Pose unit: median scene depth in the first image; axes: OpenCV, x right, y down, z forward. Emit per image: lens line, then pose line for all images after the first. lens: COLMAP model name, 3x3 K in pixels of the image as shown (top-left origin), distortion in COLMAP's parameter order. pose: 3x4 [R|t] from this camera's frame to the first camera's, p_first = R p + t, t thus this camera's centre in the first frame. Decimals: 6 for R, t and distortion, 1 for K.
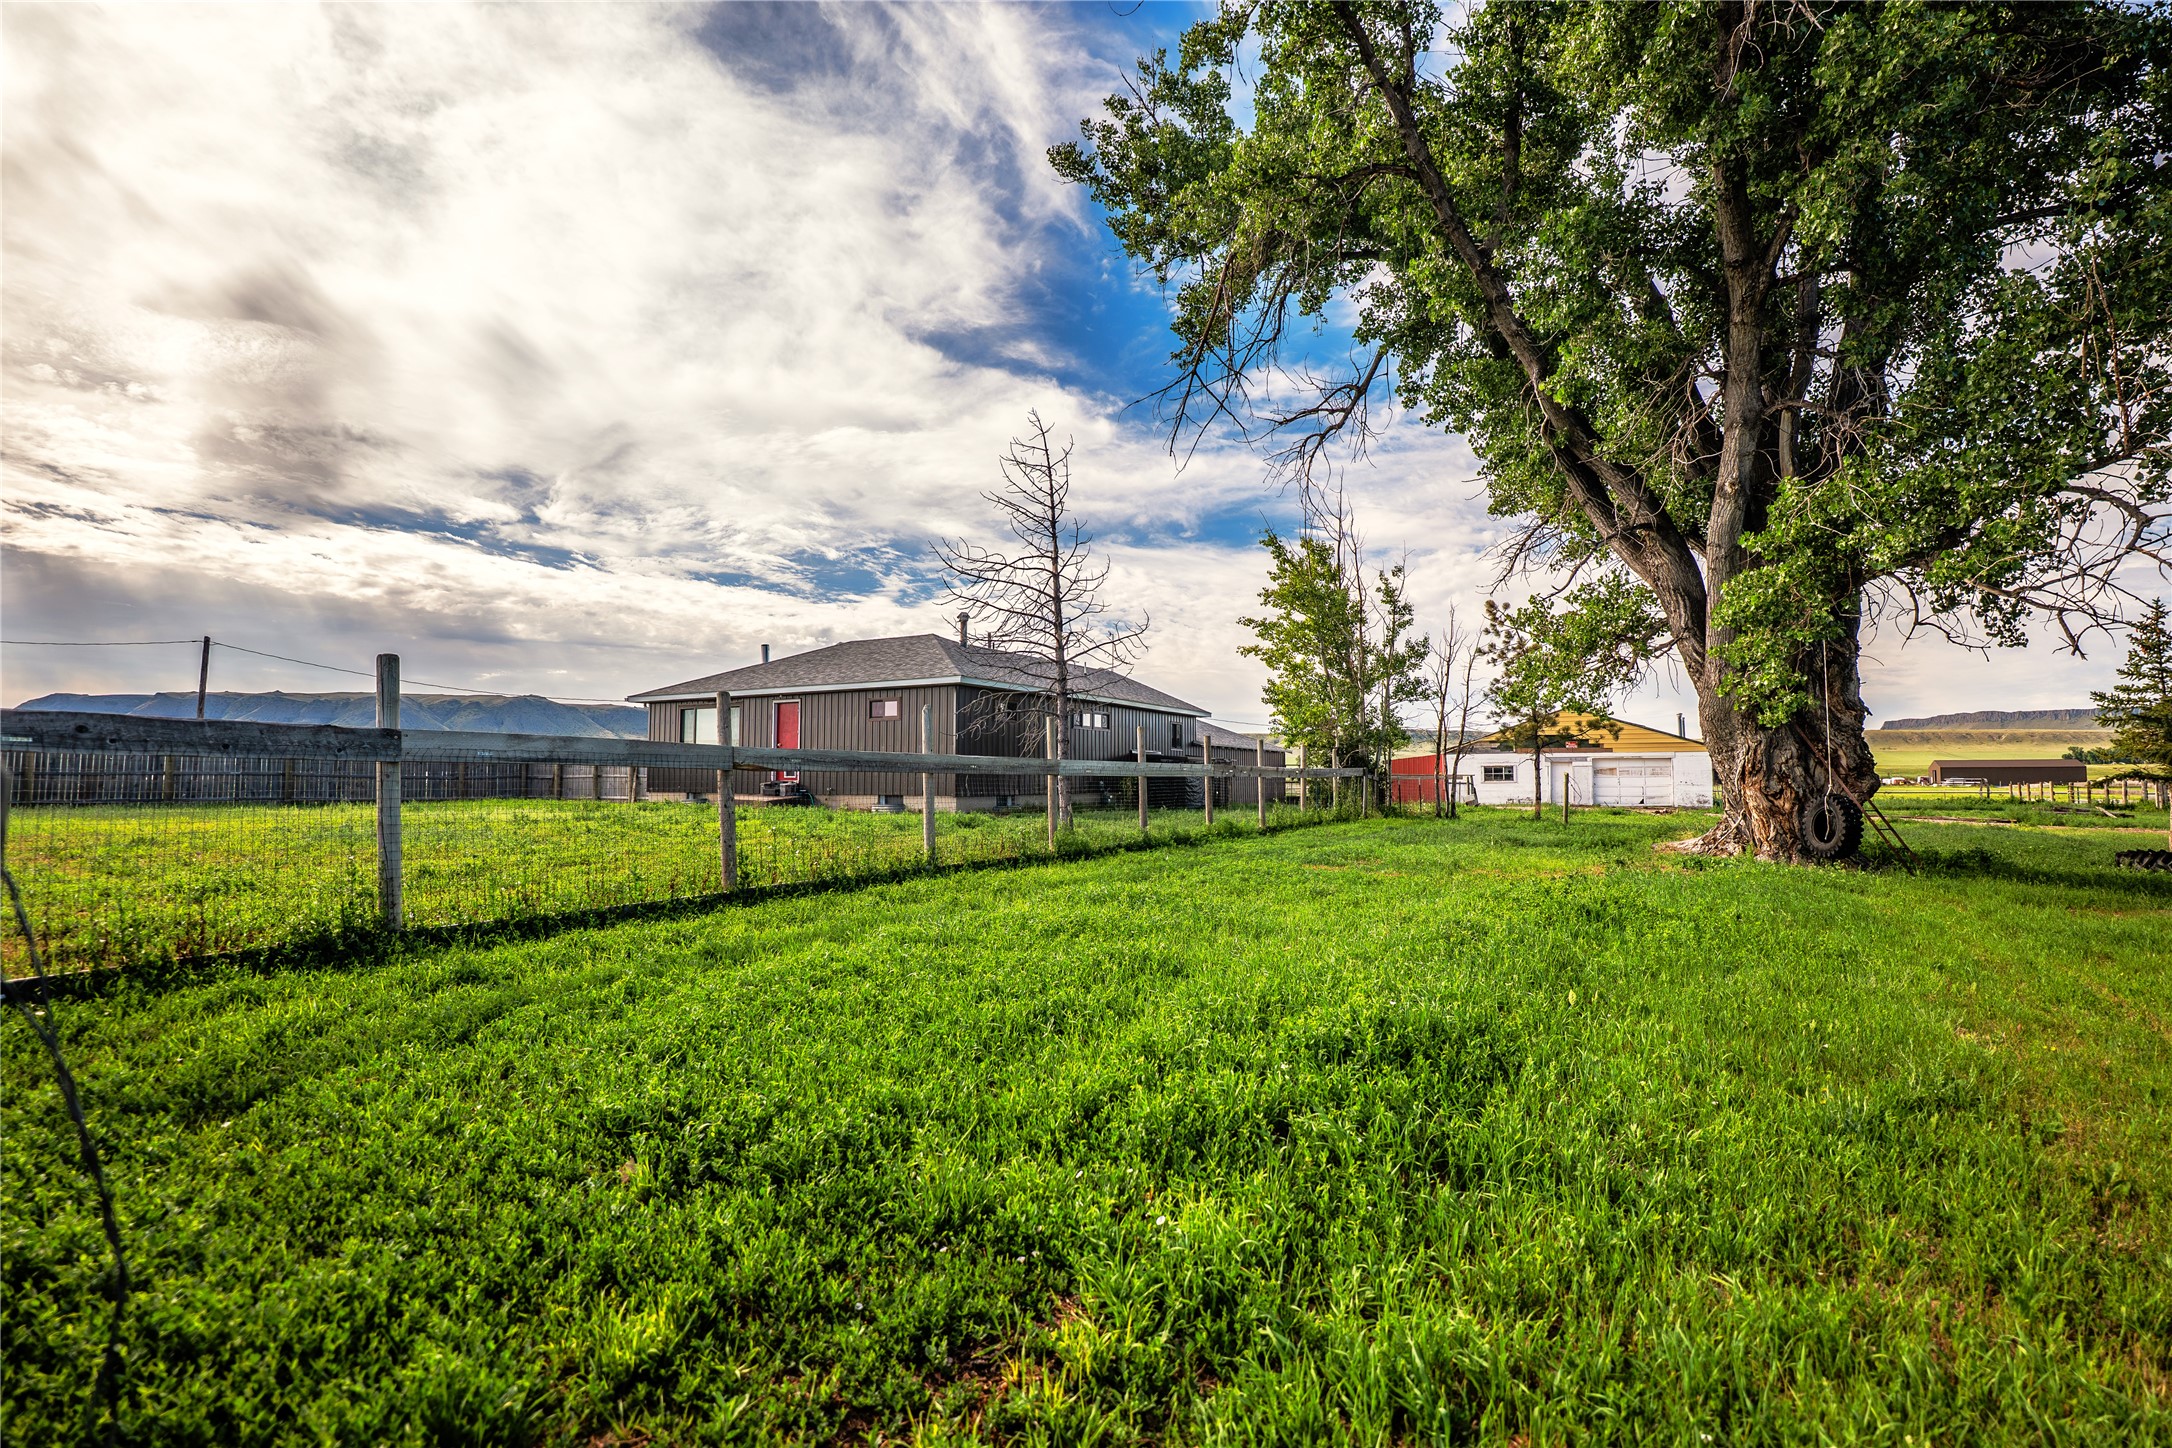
lens RADIAL K [[1013.9, 0, 1083.4], [0, 1013.9, 711.7], [0, 0, 1]] dist [0.005134, -0.000169]
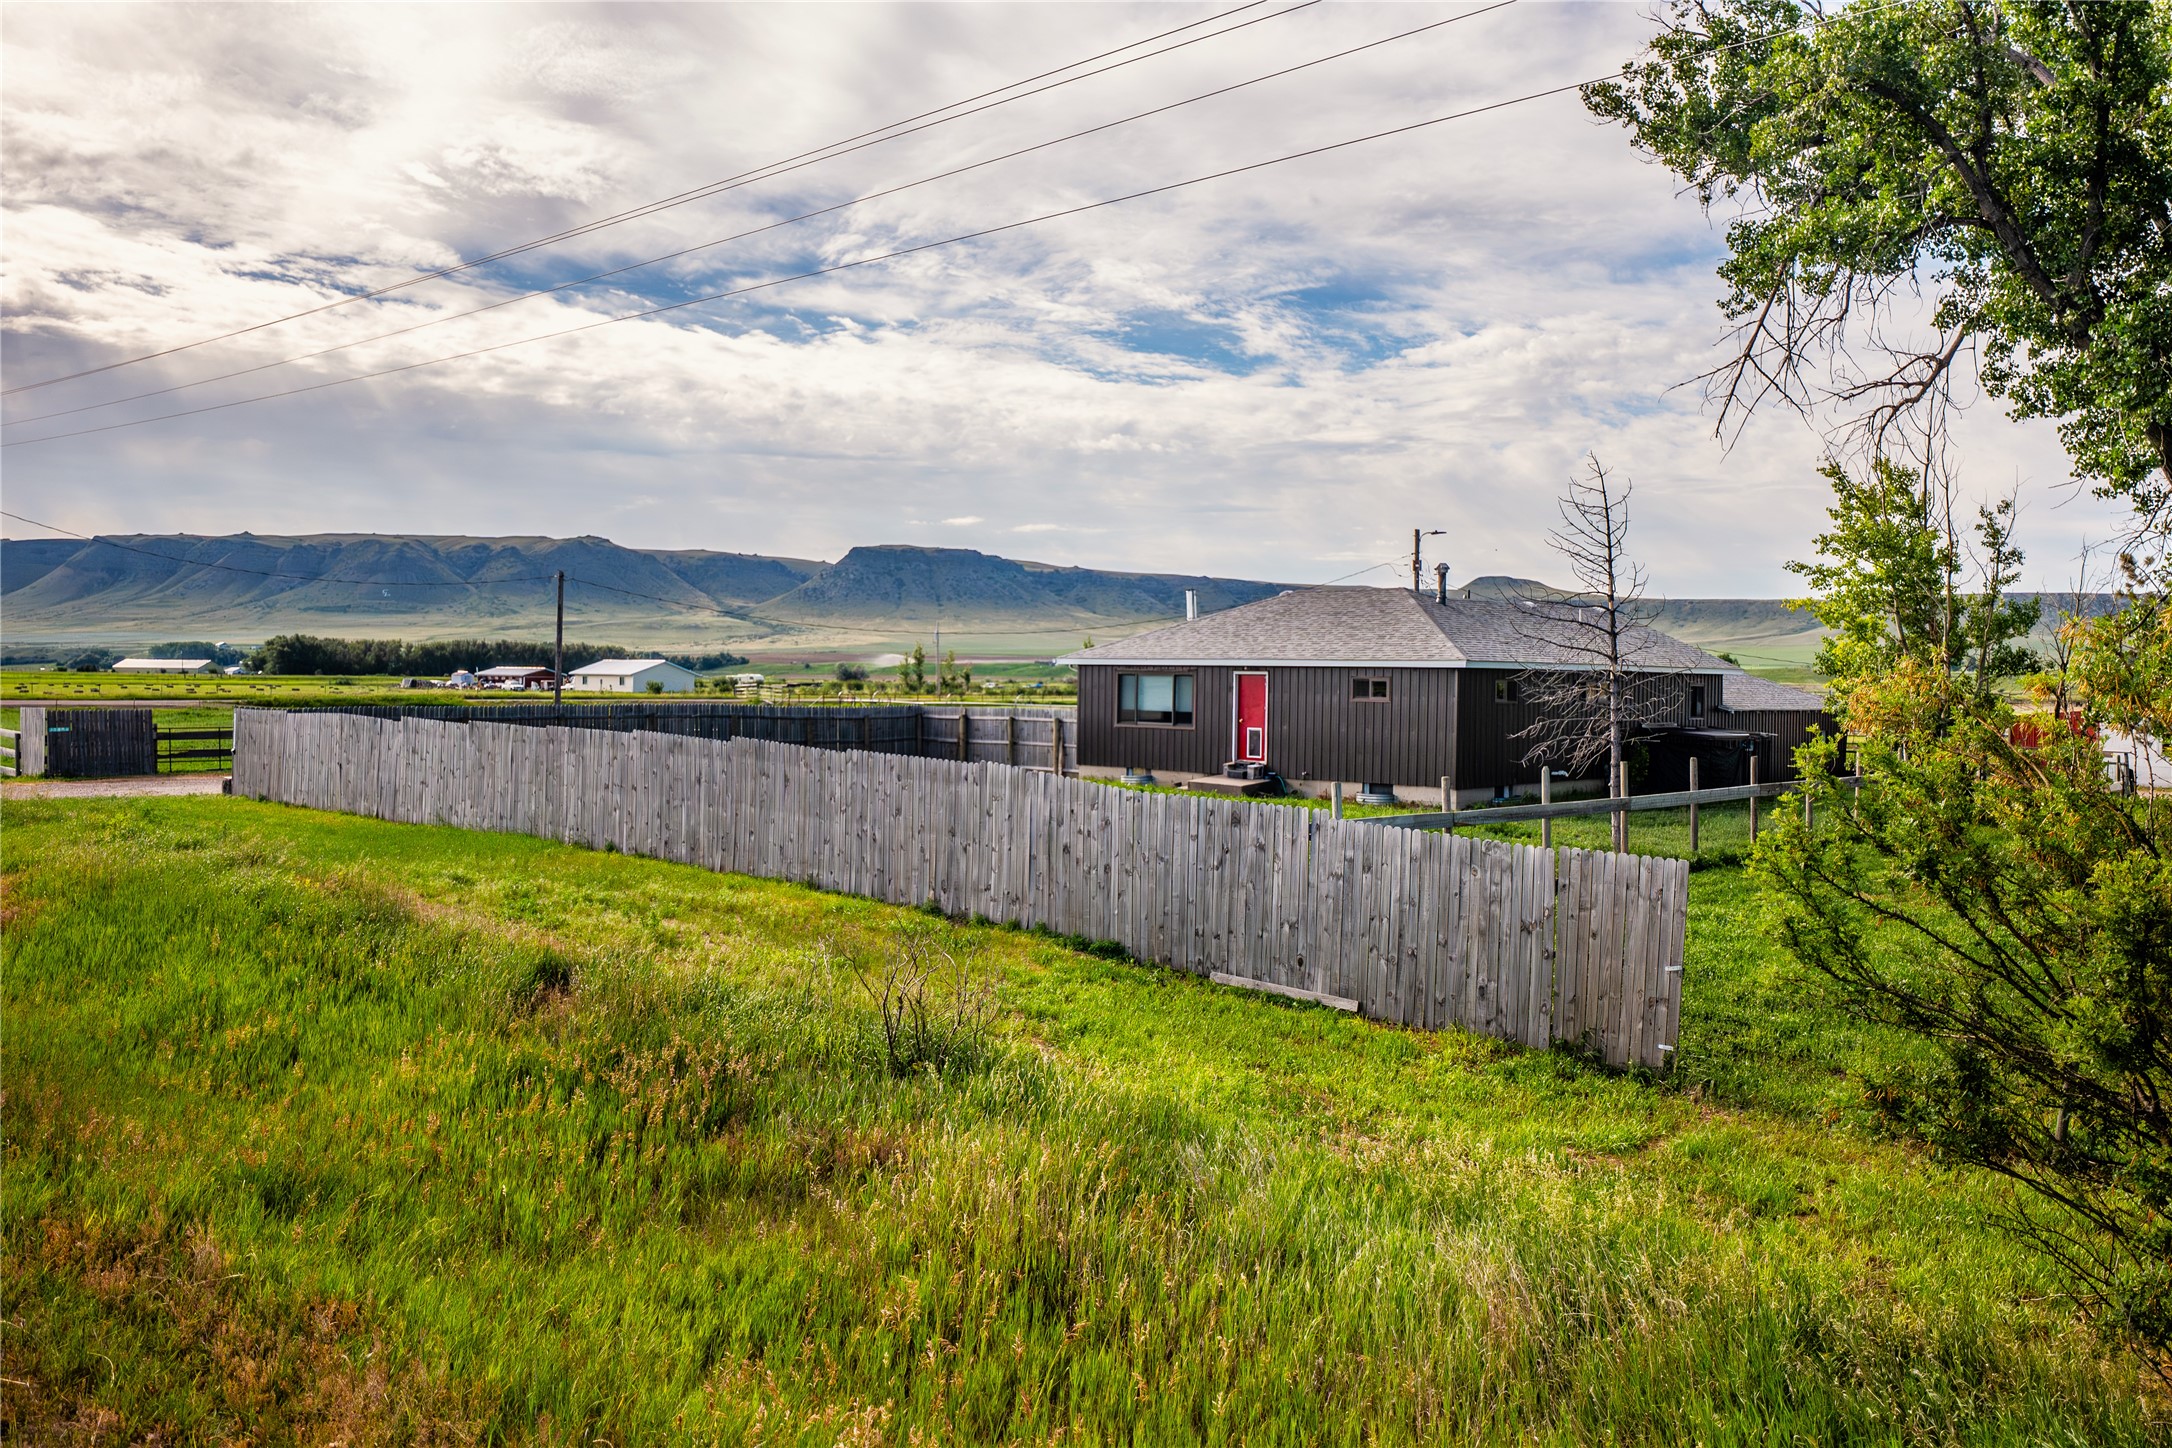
lens RADIAL K [[1785.7, 0, 1080.7], [0, 1785.7, 714.5], [0, 0, 1]] dist [-0.004429, 0.085829]
pose [[0.976953, 0.014097, -0.212987, -0.141234], [0.005144, 0.995972, 0.089517, -0.161901], [0.213391, -0.088550, 0.972946, -0.800027]]
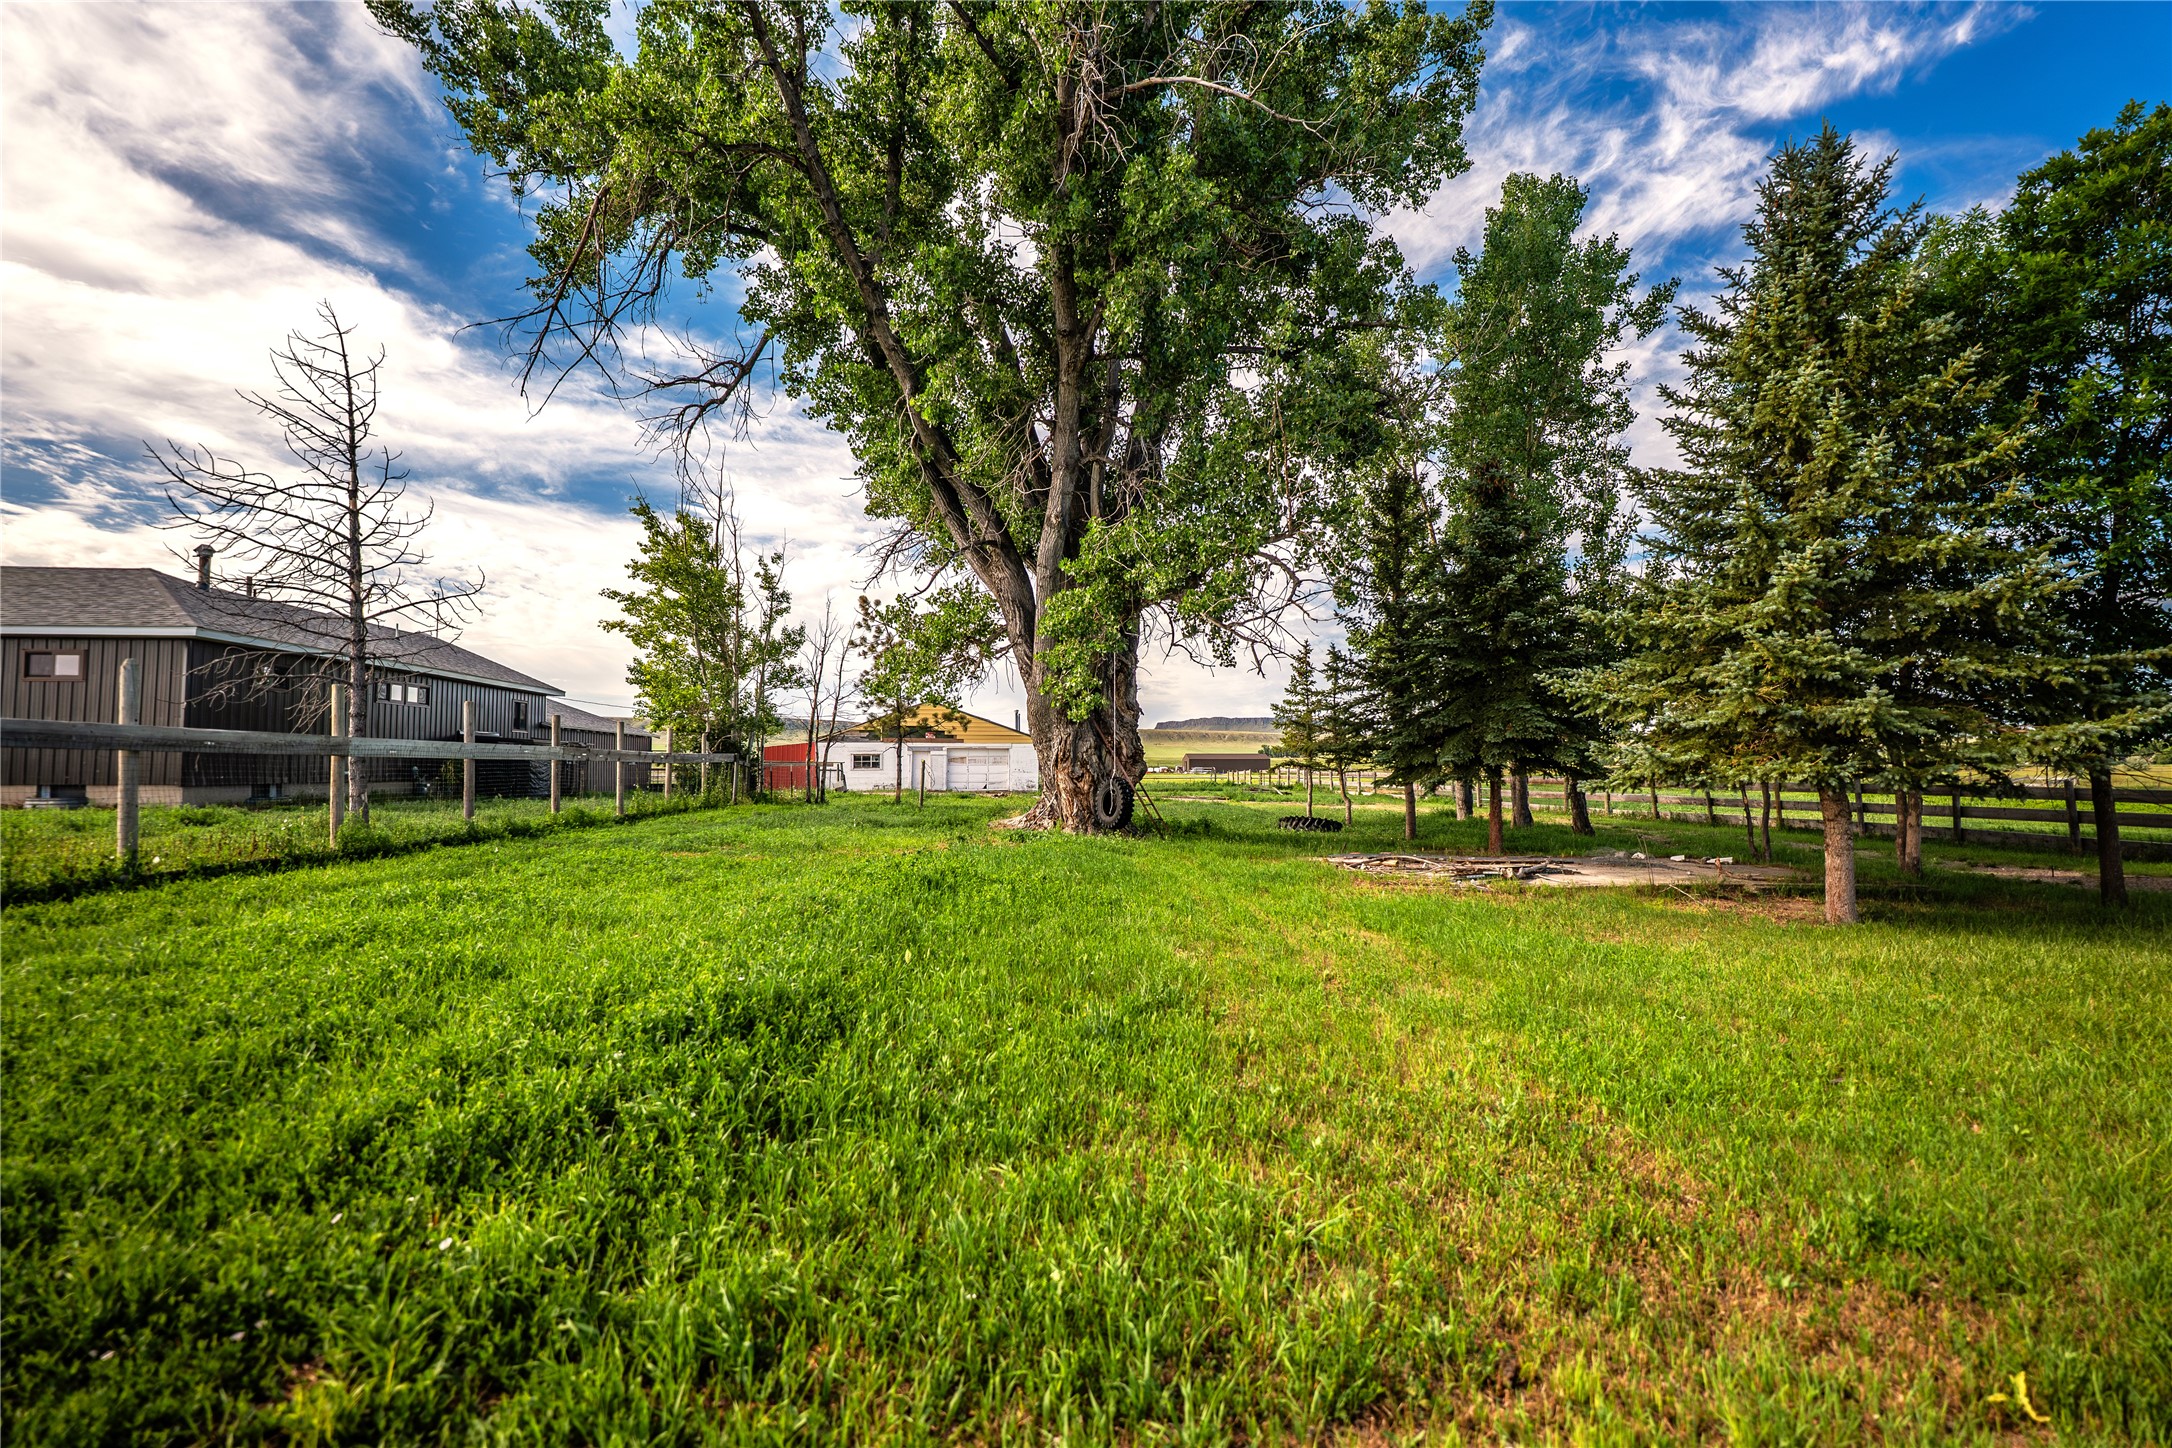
lens RADIAL K [[1013.9, 0, 1083.4], [0, 1013.9, 711.7], [0, 0, 1]] dist [0.005134, -0.000169]
pose [[0.828021, 0.031909, 0.559789, 0.005396], [-0.037847, 0.999283, -0.000979, 0.004062], [-0.559419, -0.020376, 0.828635, -0.007250]]
